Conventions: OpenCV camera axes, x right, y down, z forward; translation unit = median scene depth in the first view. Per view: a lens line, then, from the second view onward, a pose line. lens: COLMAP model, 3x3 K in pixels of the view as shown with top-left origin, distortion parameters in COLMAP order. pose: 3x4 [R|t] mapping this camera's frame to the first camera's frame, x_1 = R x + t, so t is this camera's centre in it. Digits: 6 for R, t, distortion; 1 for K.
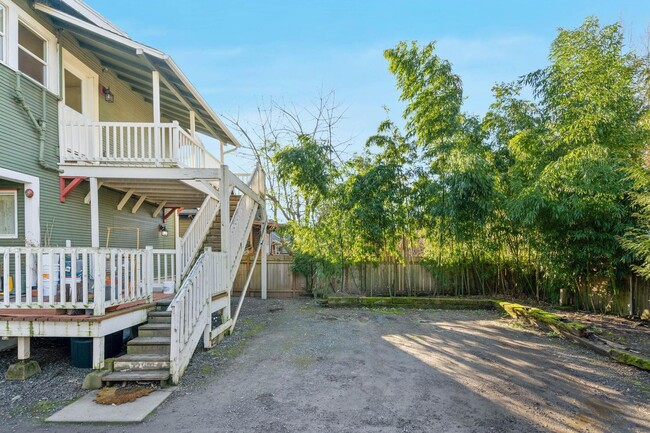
lens RADIAL K [[305.7, 0, 327.8], [0, 305.7, 261.2], [0, 0, 1]] dist [-0.006532, 0.003124]
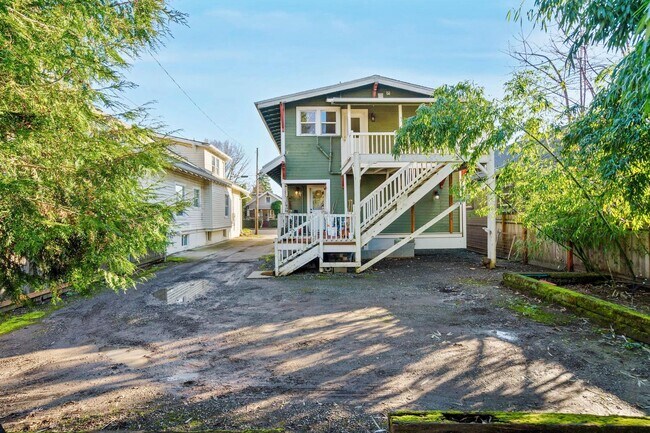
lens RADIAL K [[305.7, 0, 323.6], [0, 305.7, 215.9], [0, 0, 1]] dist [-0.006532, 0.003124]
pose [[0.022394, -0.000098, -0.999749, 1.150975], [-0.010682, 0.999943, -0.000337, -0.016559], [0.999692, 0.010687, 0.022392, 0.881393]]
